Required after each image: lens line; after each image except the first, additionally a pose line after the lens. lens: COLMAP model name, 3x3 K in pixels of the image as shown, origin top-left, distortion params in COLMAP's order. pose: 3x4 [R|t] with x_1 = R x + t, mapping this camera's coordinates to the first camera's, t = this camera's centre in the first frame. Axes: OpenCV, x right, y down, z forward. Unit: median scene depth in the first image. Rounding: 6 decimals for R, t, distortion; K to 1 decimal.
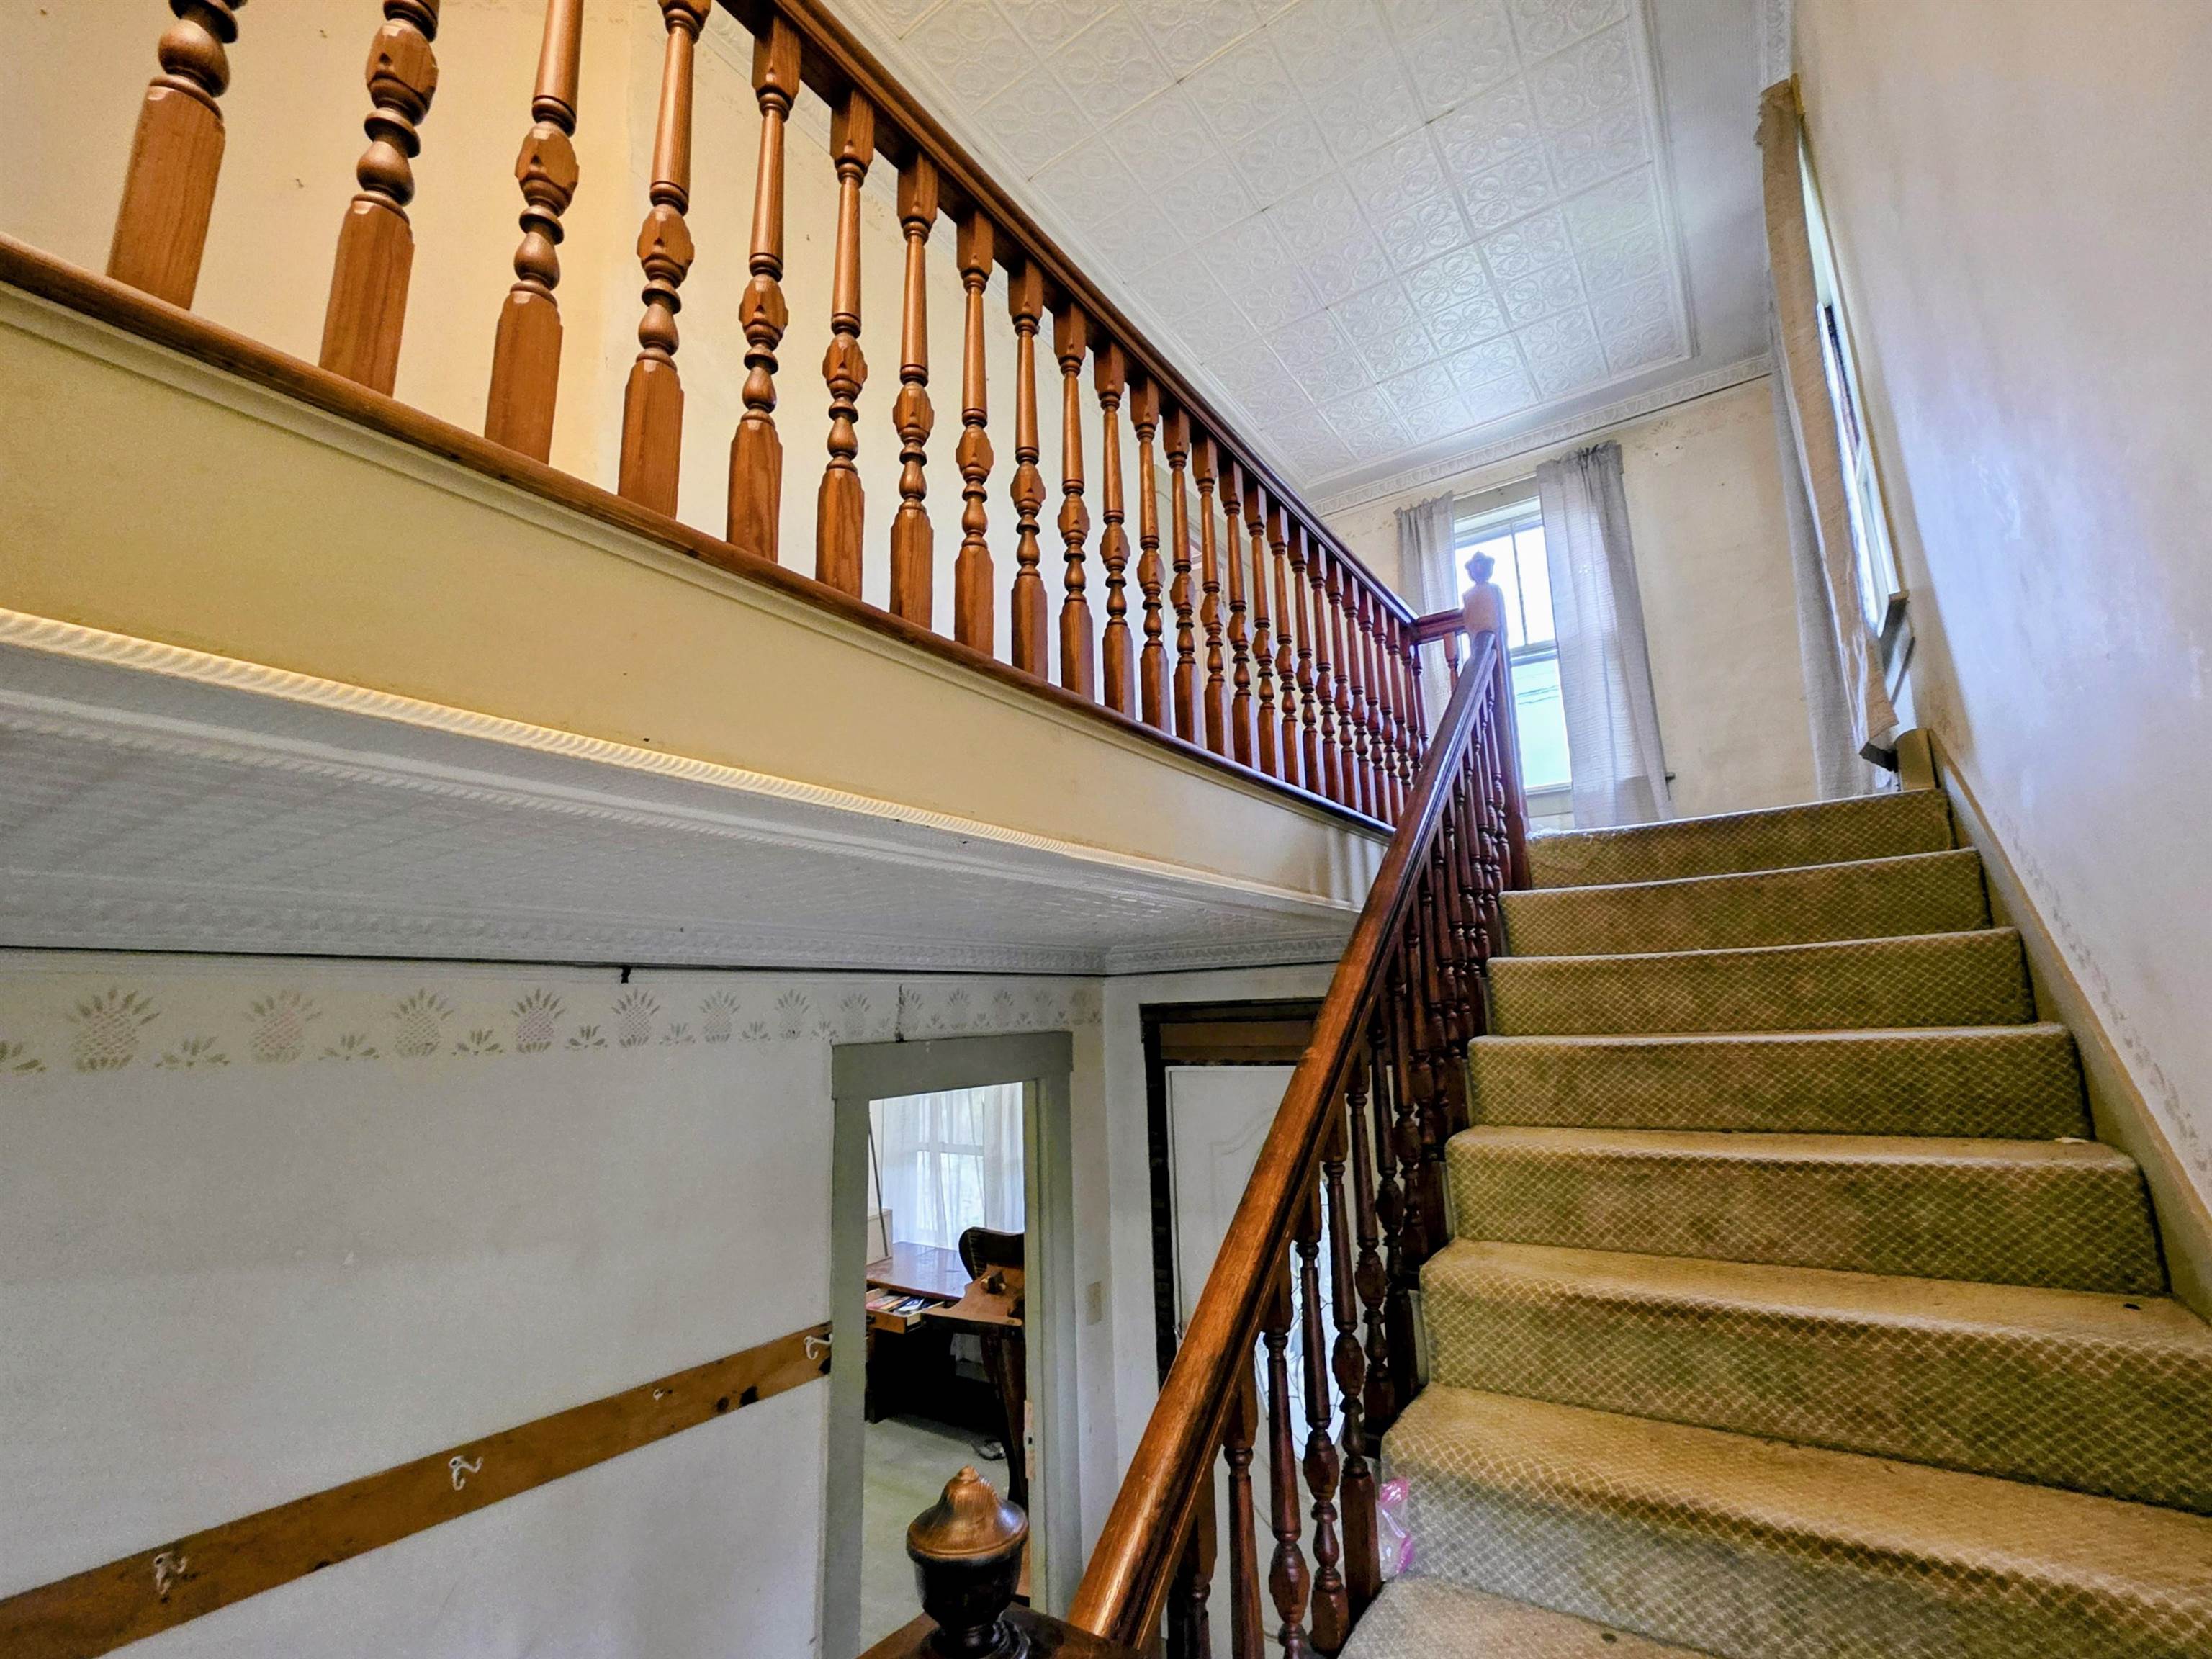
lens RADIAL K [[934.6, 0, 1197.6], [0, 934.6, 843.3], [0, 0, 1]] dist [0.000543, 0.000835]
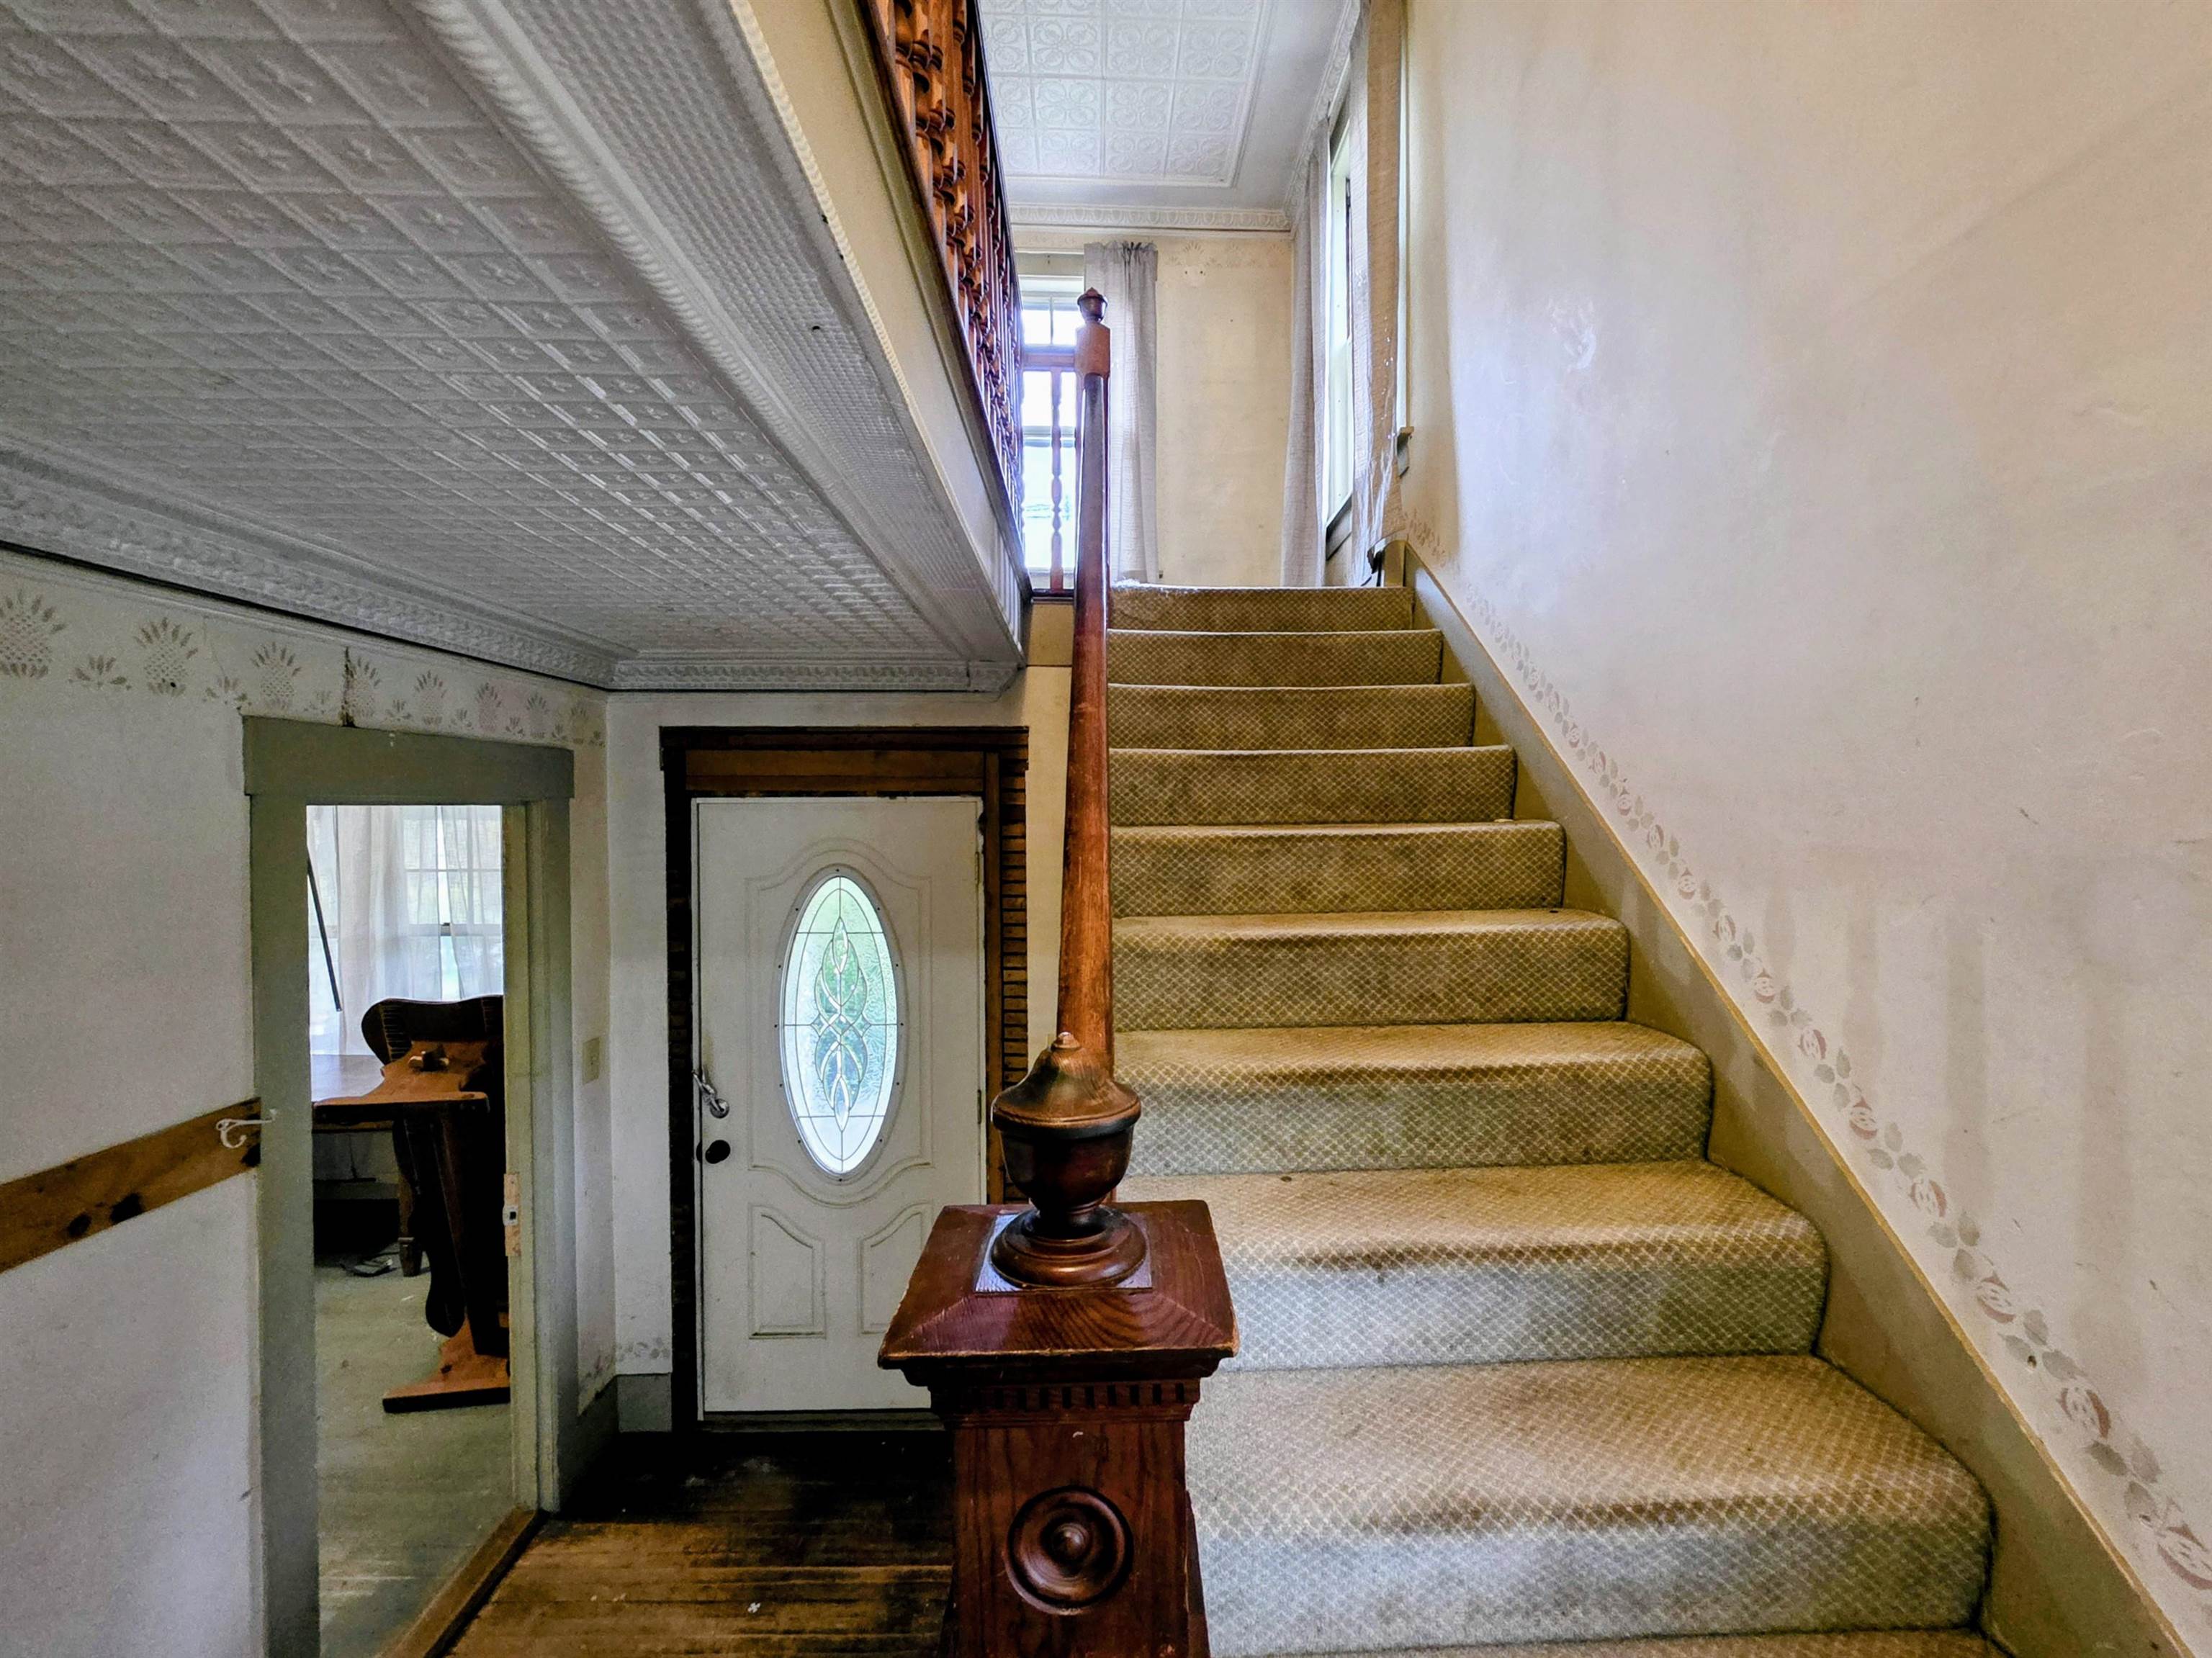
lens RADIAL K [[878.2, 0, 1116.4], [0, 878.2, 819.6], [0, 0, 1]] dist [-0.001497, -0.000325]
pose [[0.833401, 0.020779, 0.552278, -0.311926], [-0.118629, 0.982727, 0.142039, 0.183955], [-0.539787, -0.183892, 0.821471, 0.191691]]
